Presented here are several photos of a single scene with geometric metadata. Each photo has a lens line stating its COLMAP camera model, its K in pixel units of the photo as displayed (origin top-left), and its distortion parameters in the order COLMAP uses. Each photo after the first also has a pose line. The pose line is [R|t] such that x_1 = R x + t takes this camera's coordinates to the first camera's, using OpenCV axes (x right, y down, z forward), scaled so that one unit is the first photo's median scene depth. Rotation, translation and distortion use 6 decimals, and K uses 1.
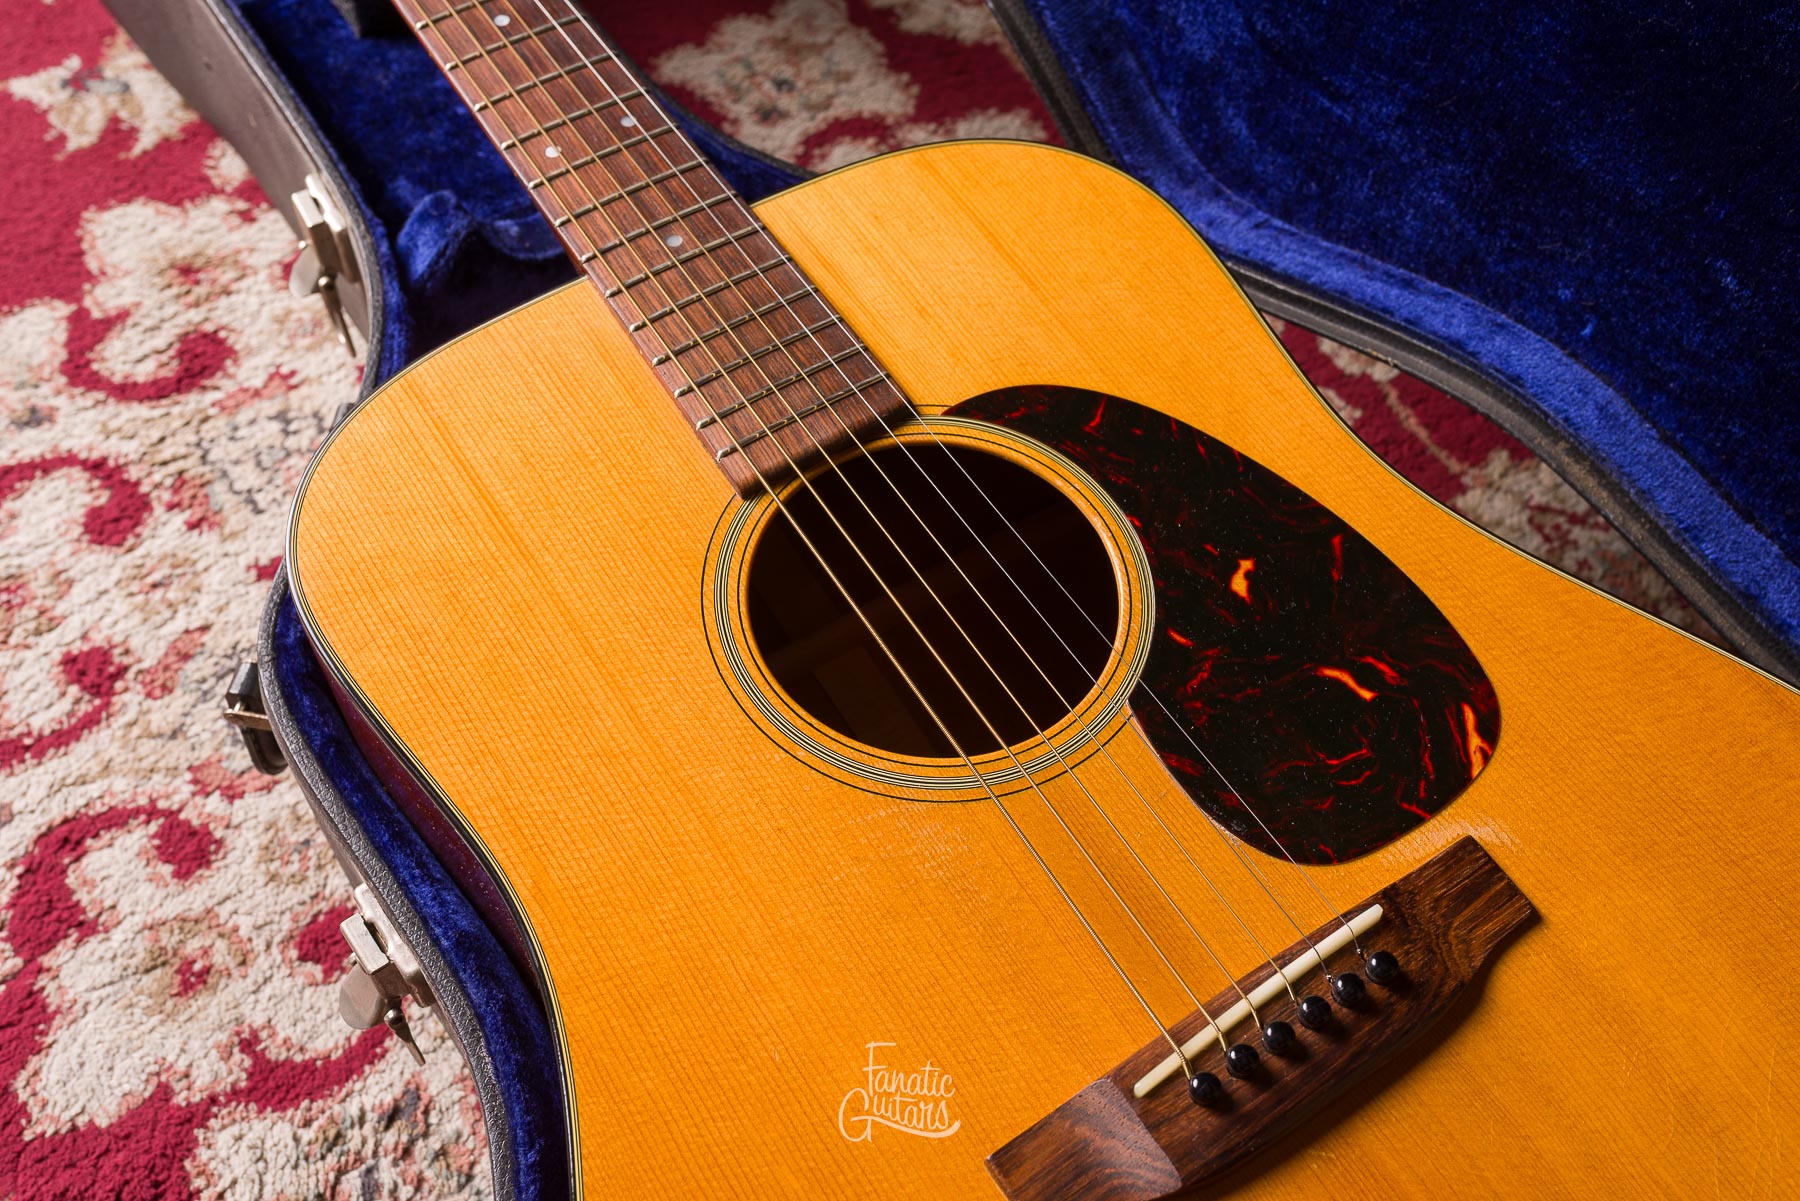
lens RADIAL K [[1786.1, 0, 896.0], [0, 1786.1, 591.9], [0, 0, 1]] dist [0.004857, 0.000000]
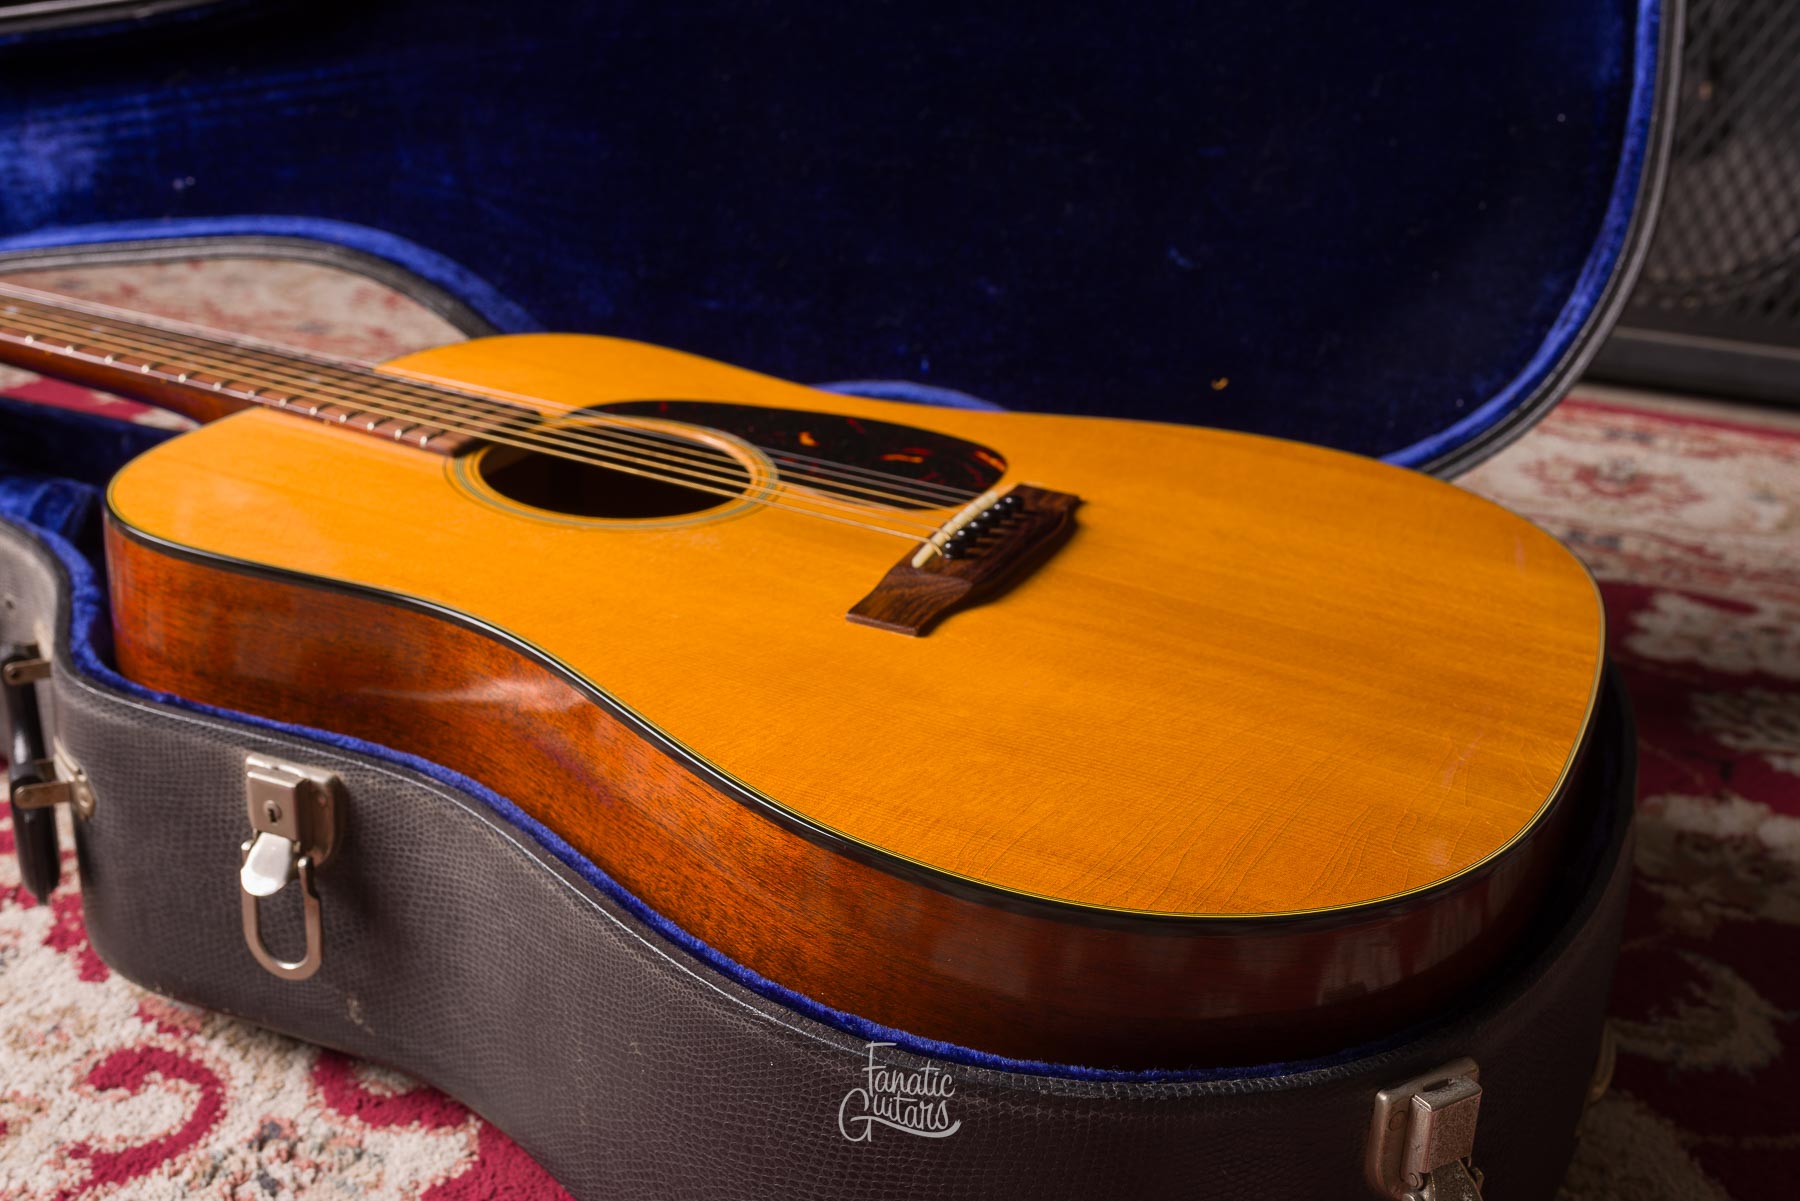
lens RADIAL K [[1938.4, 0, 899.3], [0, 1938.4, 604.0], [0, 0, 1]] dist [0.004889, 0.000000]
pose [[0.849587, -0.200413, 0.487890, -0.423274], [0.430028, 0.798803, -0.420702, 0.628460], [-0.305414, 0.567229, 0.764836, -0.110956]]
